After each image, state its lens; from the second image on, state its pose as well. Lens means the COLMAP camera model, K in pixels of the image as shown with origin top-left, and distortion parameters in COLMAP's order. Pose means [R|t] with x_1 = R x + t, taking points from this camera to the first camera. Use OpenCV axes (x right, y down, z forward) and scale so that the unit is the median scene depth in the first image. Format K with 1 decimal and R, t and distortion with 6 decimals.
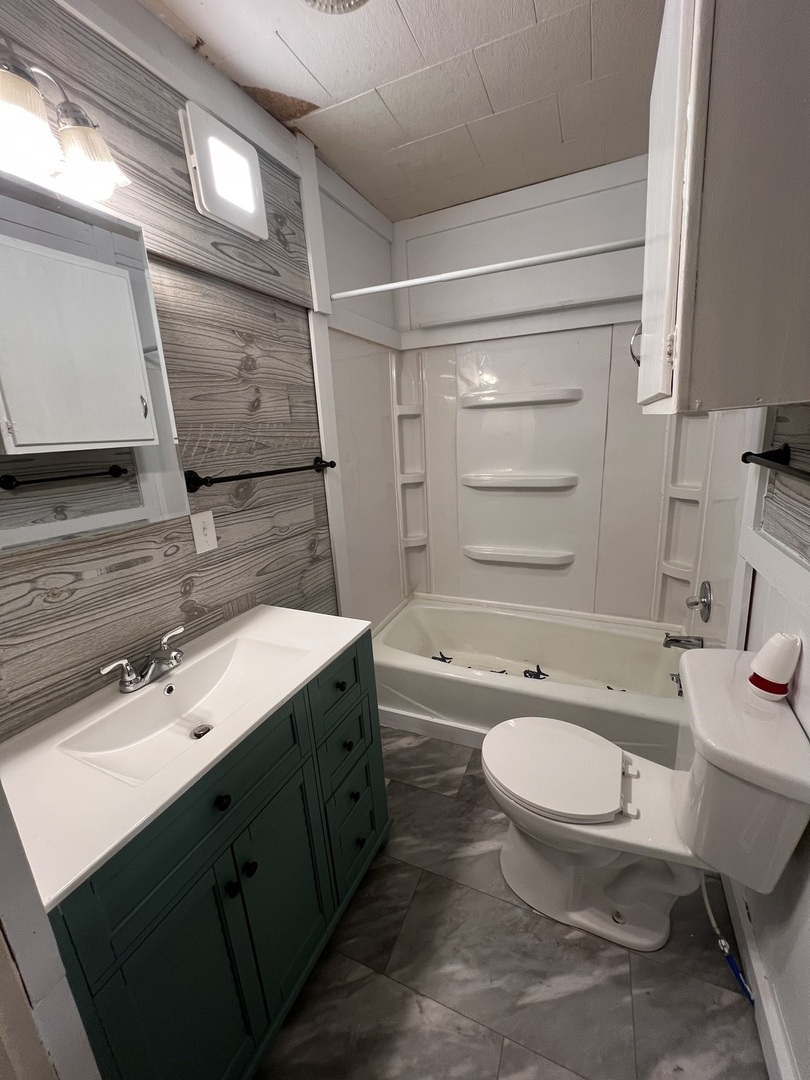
lens RADIAL K [[428.1, 0, 404.6], [0, 428.1, 540.1], [0, 0, 1]] dist [-0.004660, 0.000580]
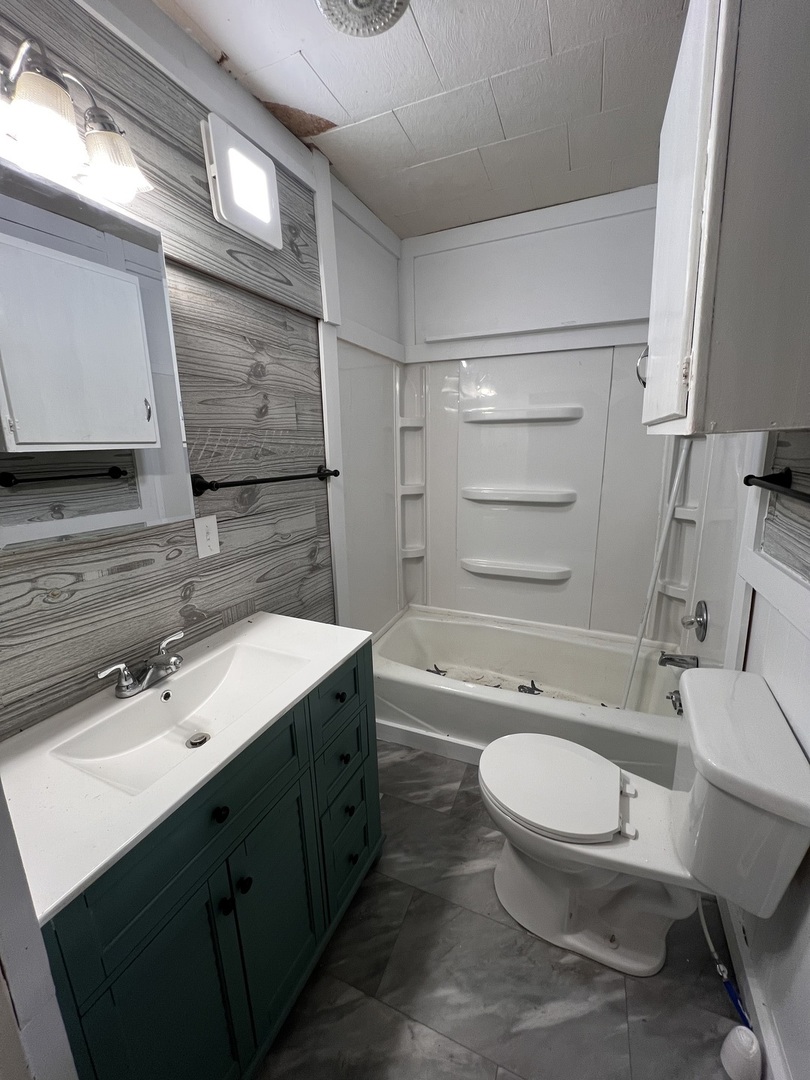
lens RADIAL K [[428.1, 0, 404.5], [0, 428.1, 539.8], [0, 0, 1]] dist [-0.004660, 0.000580]
pose [[0.999360, 0.030988, 0.017859, -0.028838], [-0.030491, 0.999158, -0.027446, 0.001892], [-0.018694, 0.026884, 0.999464, 0.001475]]
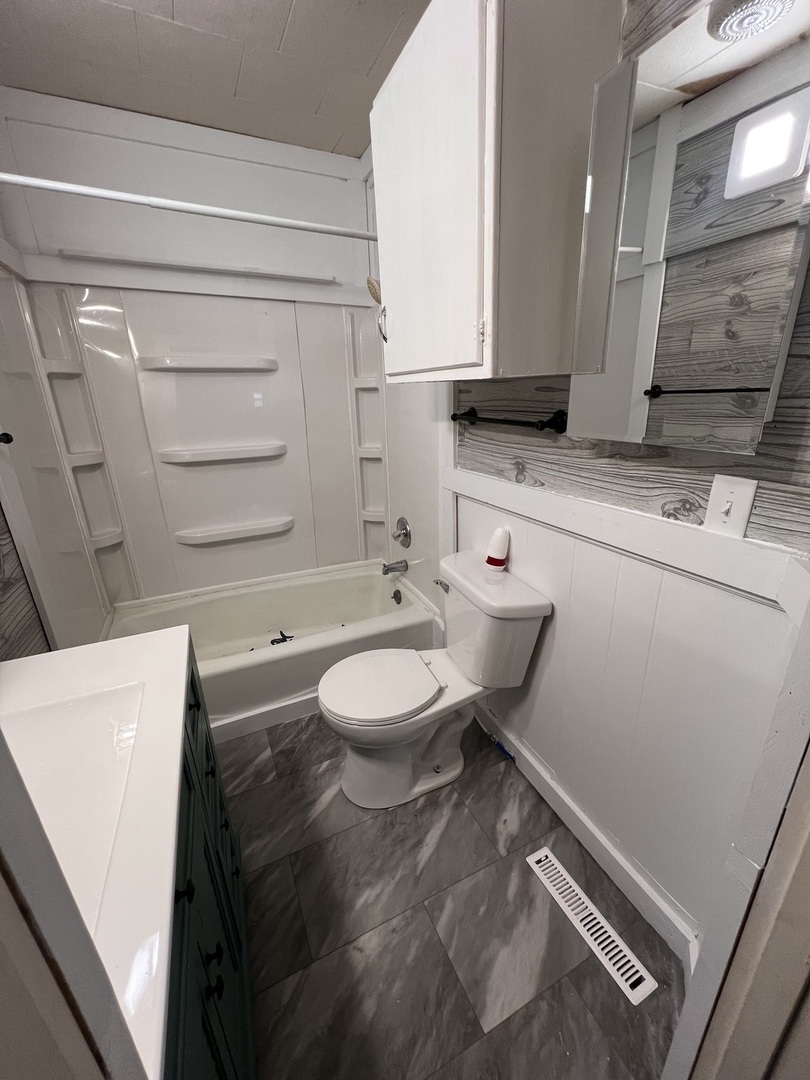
lens RADIAL K [[428.1, 0, 402.0], [0, 428.1, 541.5], [0, 0, 1]] dist [-0.004660, 0.000580]
pose [[0.653412, -0.208546, 0.727709, -0.398373], [0.173631, 0.976964, 0.124074, 0.006137], [-0.736820, 0.045281, 0.674570, 0.151906]]
